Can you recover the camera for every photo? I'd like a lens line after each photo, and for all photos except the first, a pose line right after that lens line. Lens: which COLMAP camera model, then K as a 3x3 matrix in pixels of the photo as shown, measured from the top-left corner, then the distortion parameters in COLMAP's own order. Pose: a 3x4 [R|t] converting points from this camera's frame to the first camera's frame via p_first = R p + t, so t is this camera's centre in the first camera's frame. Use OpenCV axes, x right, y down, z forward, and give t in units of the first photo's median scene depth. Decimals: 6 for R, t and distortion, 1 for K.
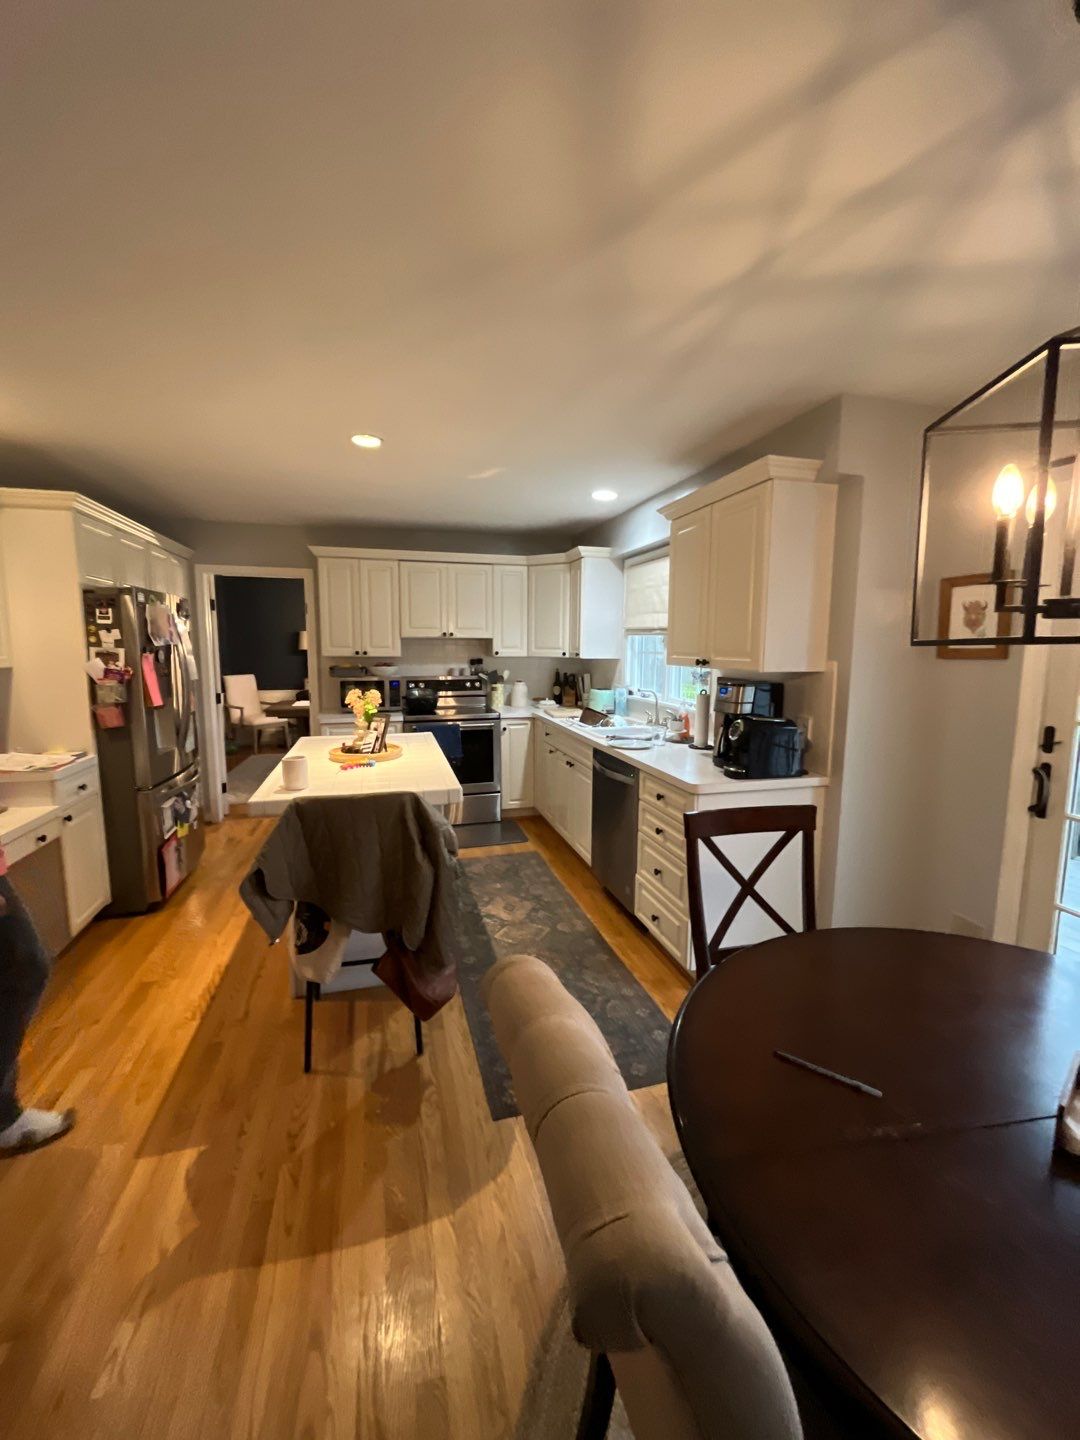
lens RADIAL K [[577.3, 0, 545.9], [0, 577.3, 723.2], [0, 0, 1]] dist [-0.007766, 0.000020]
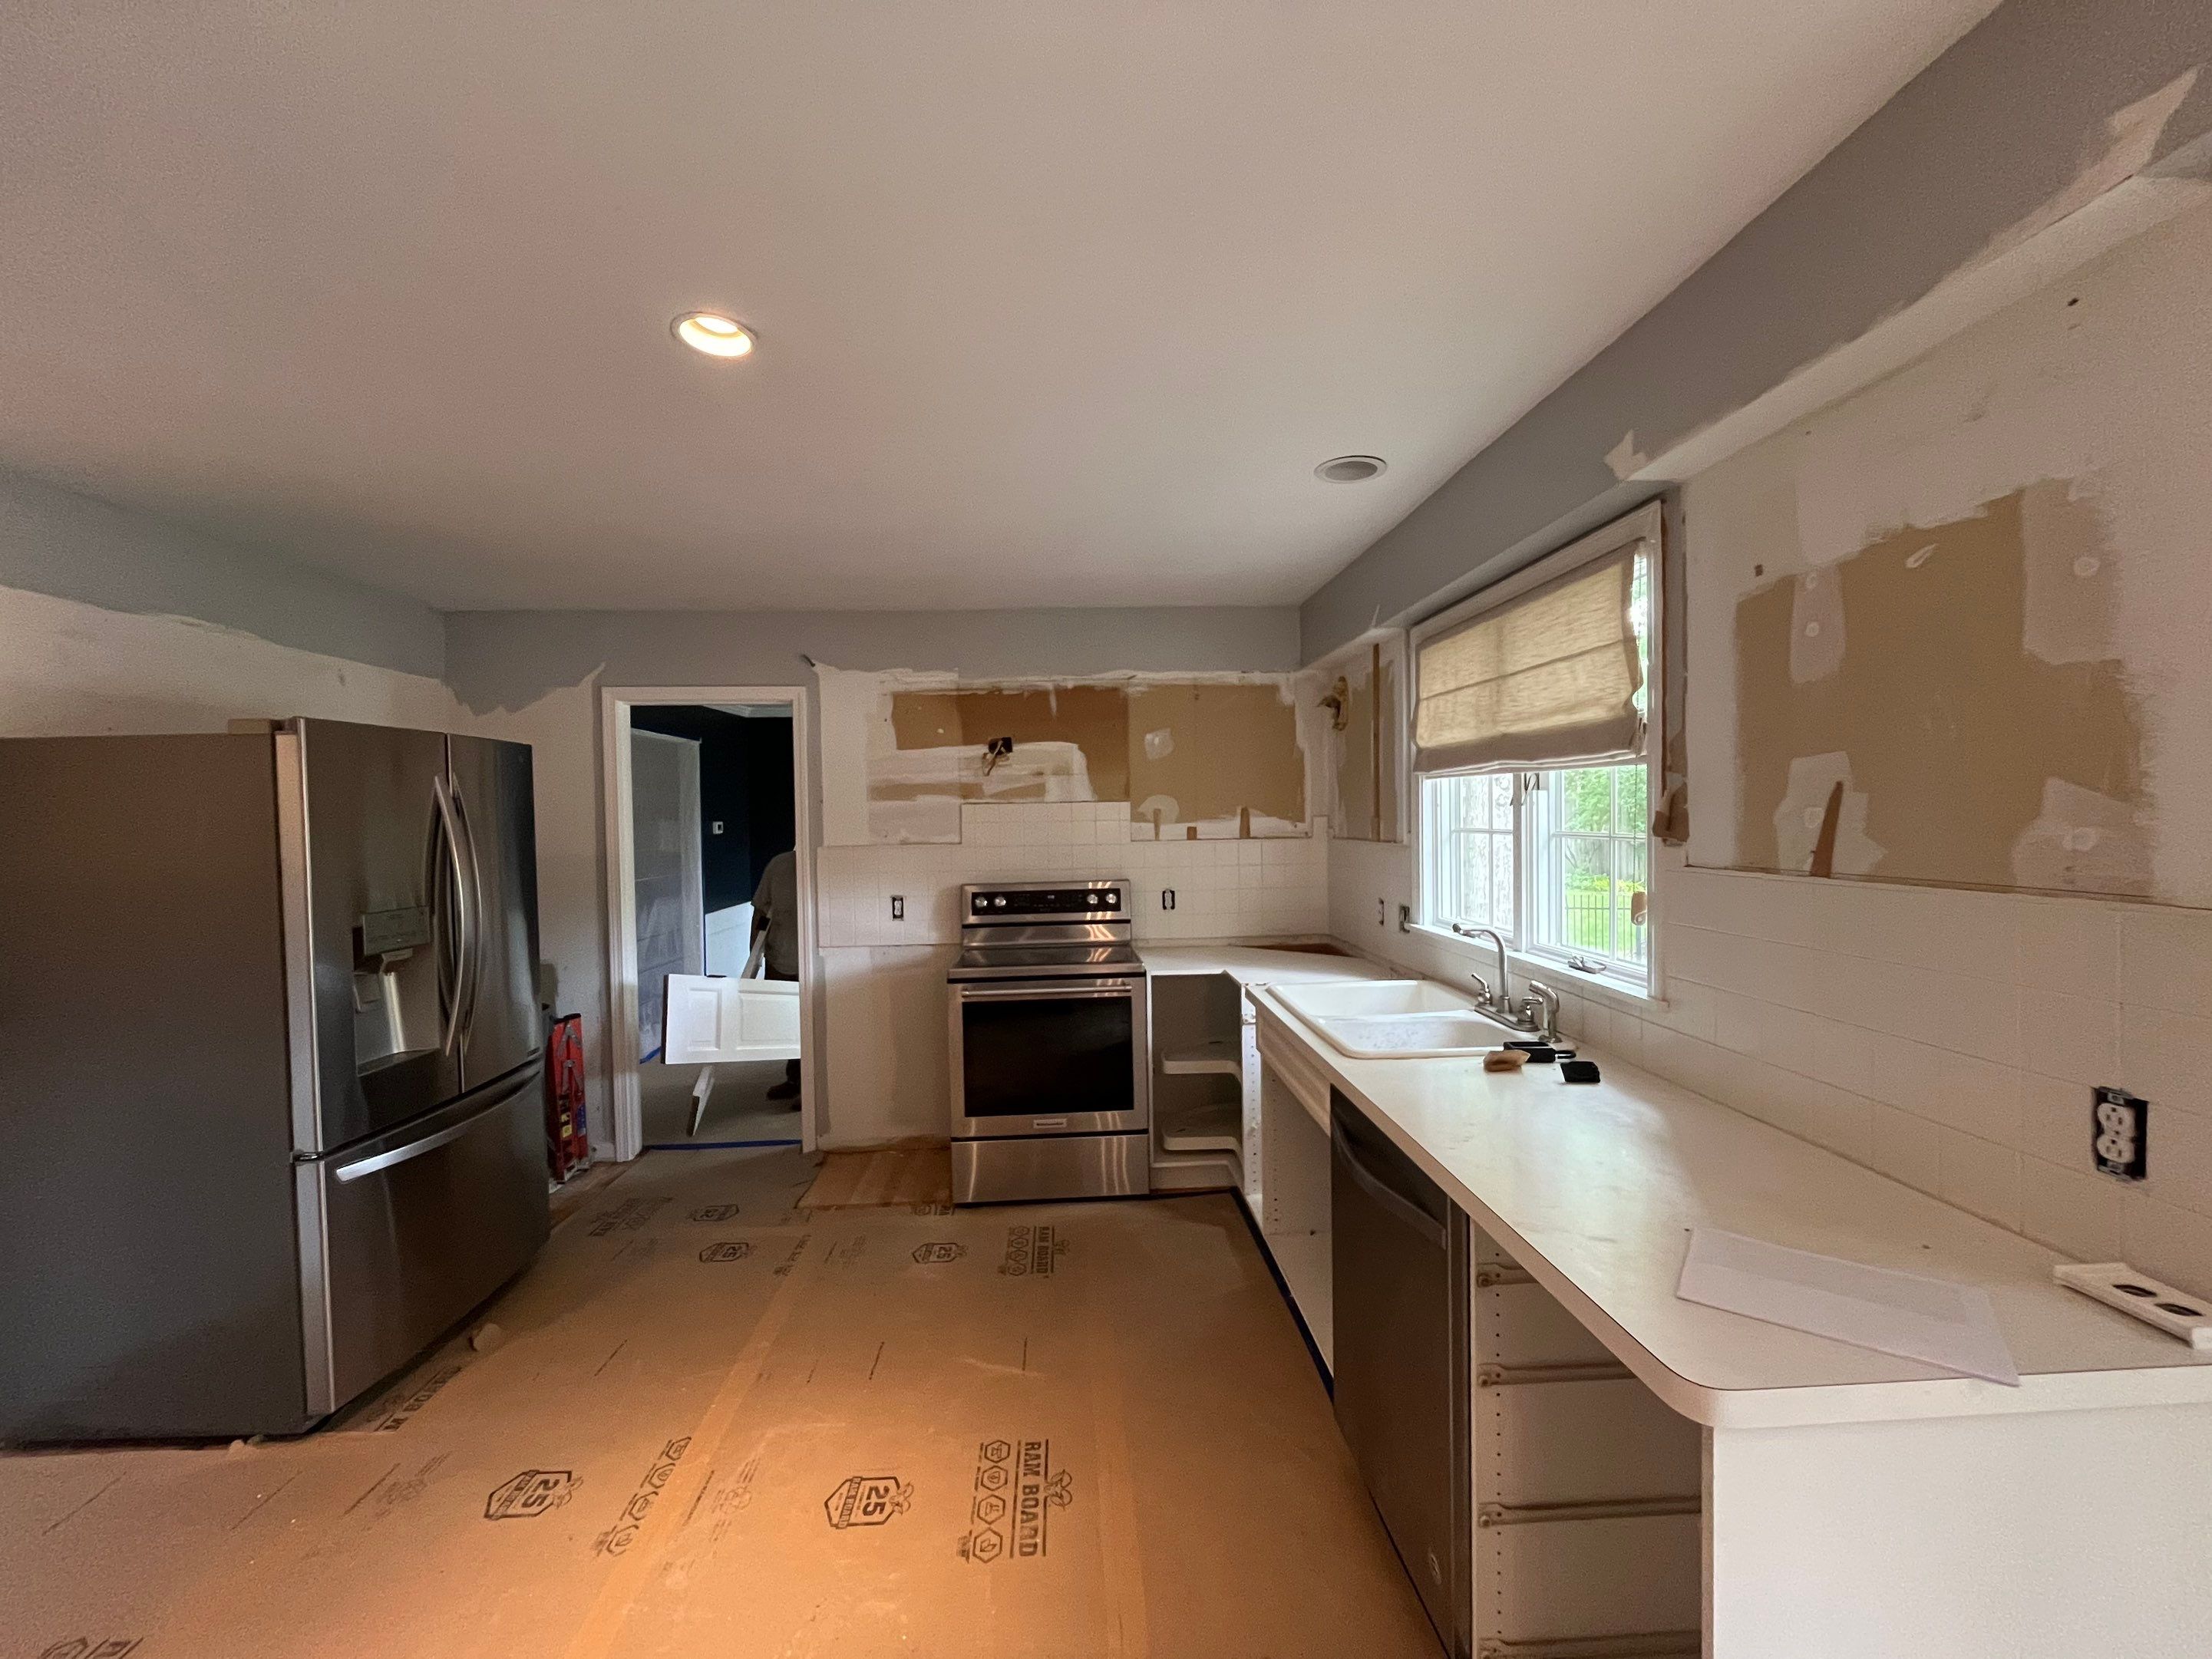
lens RADIAL K [[886.7, 0, 1112.8], [0, 886.7, 847.7], [0, 0, 1]] dist [-0.007766, 0.000020]
pose [[0.978254, -0.015480, -0.206833, 0.048154], [-0.004175, 0.995539, -0.094254, -0.043938], [0.207369, 0.093068, 0.973826, 0.282809]]
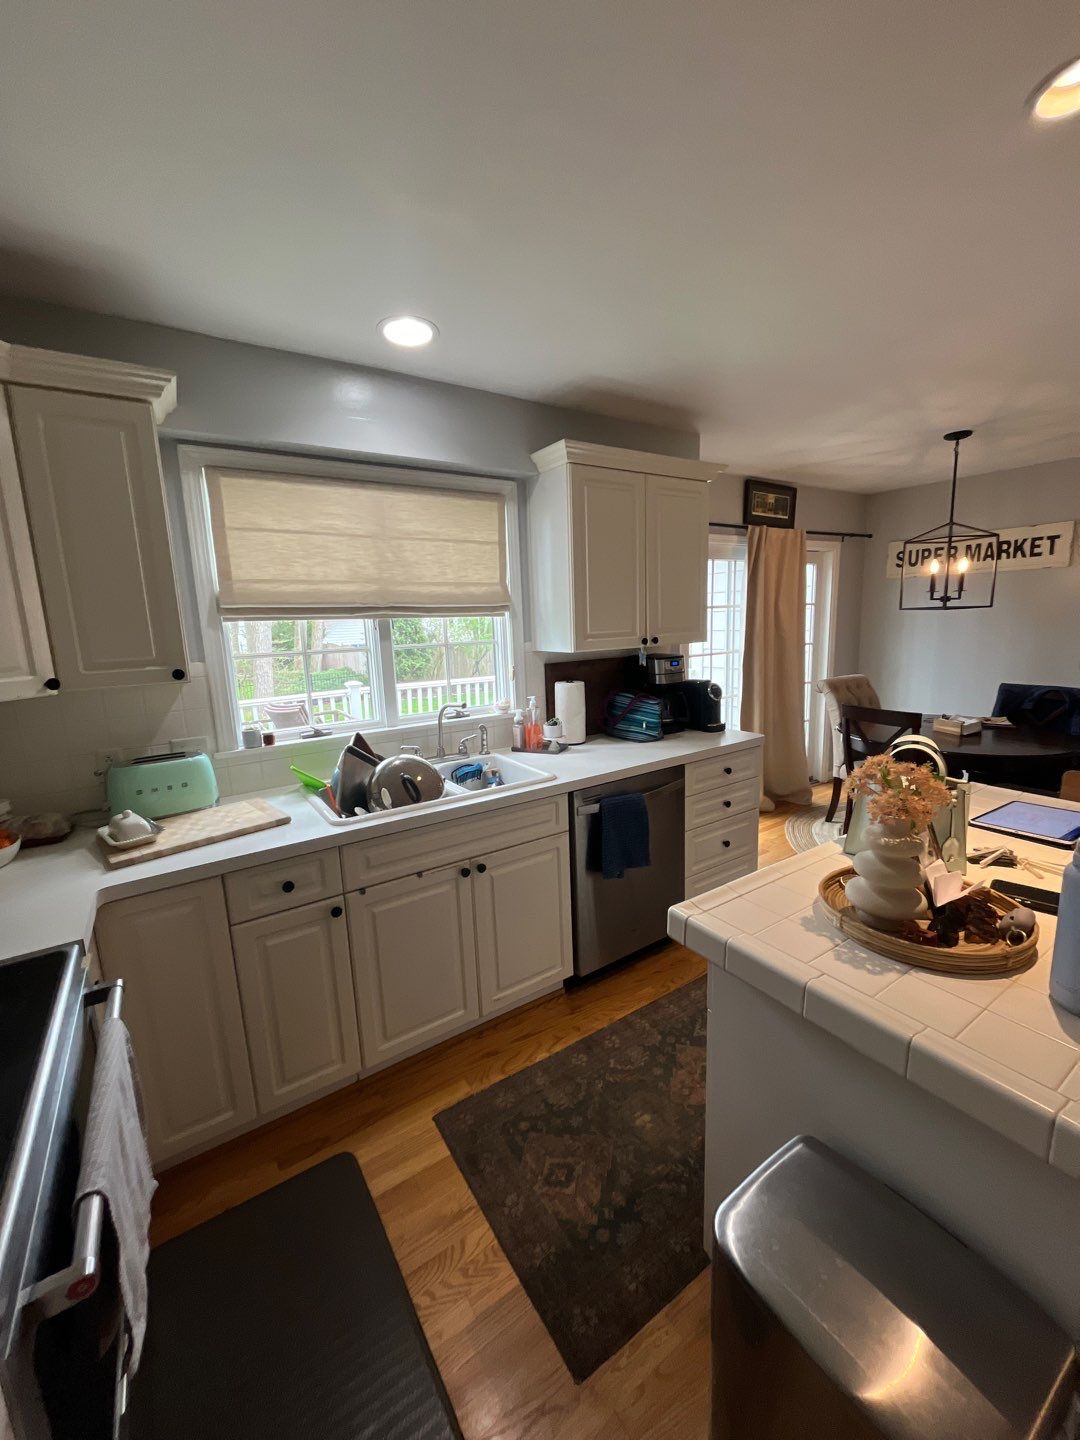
lens RADIAL K [[577.3, 0, 544.3], [0, 577.3, 719.1], [0, 0, 1]] dist [-0.007766, 0.000020]
pose [[-0.304028, -0.157426, 0.939566, -0.358134], [0.167681, 0.962011, 0.215446, -0.129800], [-0.937790, 0.223049, -0.266081, 0.875284]]
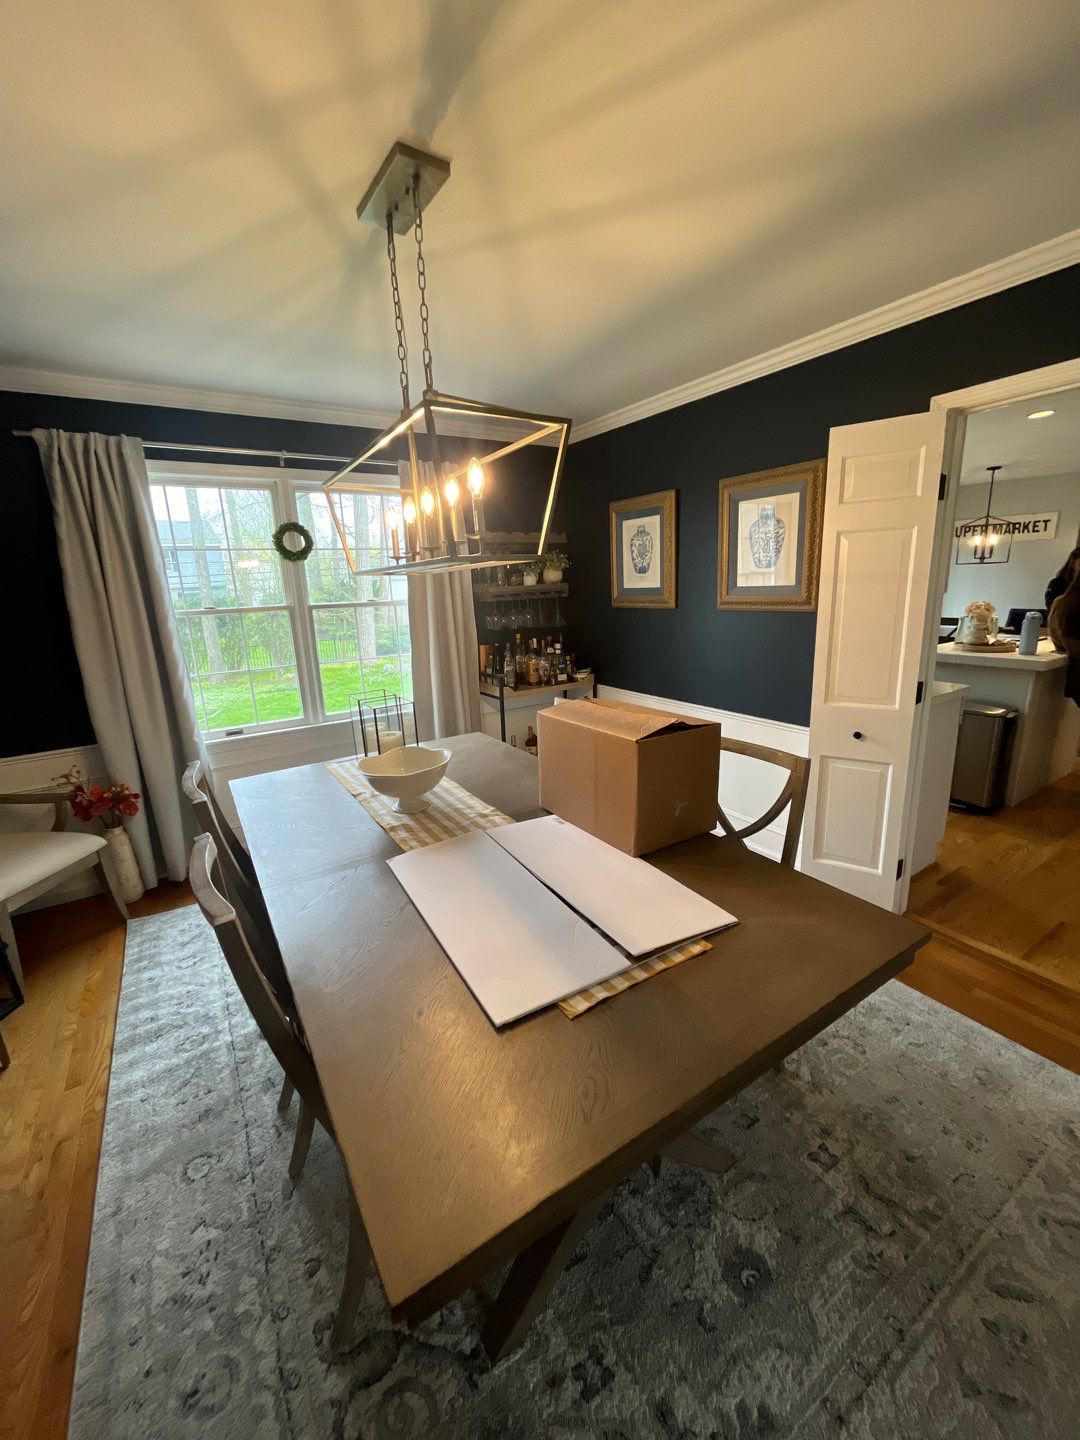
lens RADIAL K [[577.3, 0, 532.7], [0, 577.3, 719.7], [0, 0, 1]] dist [-0.007766, 0.000020]
pose [[-0.285897, -0.219550, 0.932770, -0.825537], [0.172135, 0.945800, 0.275377, -0.225175], [-0.942673, 0.239292, -0.232609, 1.545529]]
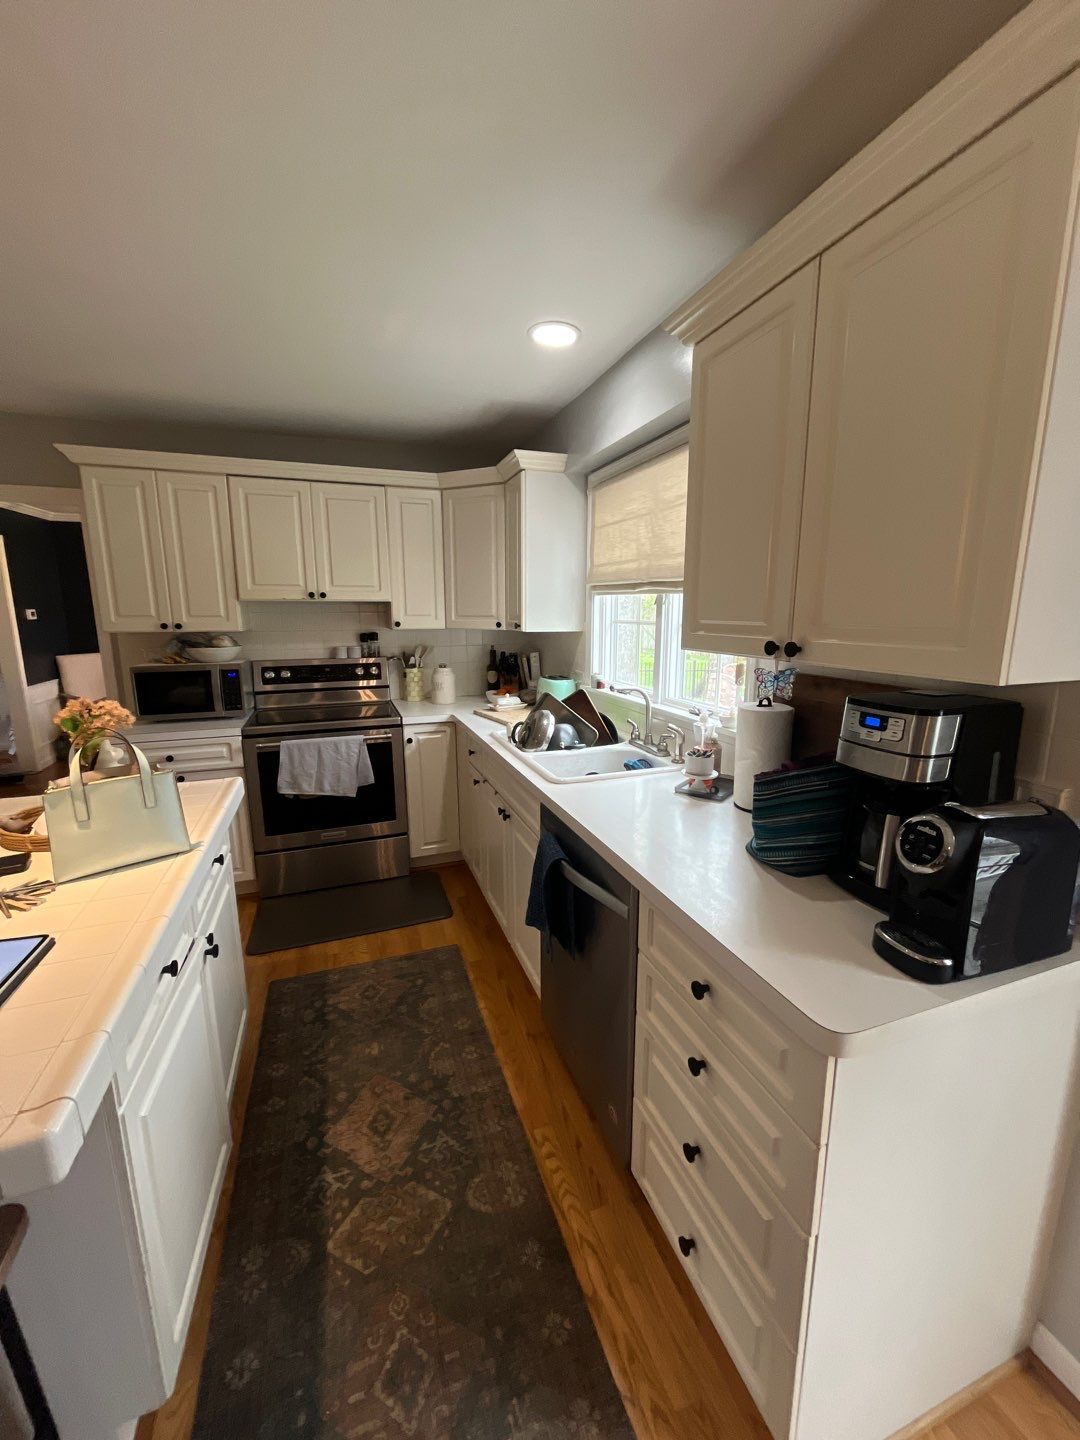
lens RADIAL K [[577.3, 0, 543.3], [0, 577.3, 722.7], [0, 0, 1]] dist [-0.007766, 0.000020]
pose [[0.997548, -0.018595, 0.067467, 0.037230], [0.014903, 0.998385, 0.054823, -0.045782], [-0.068377, -0.053683, 0.996214, 0.350512]]
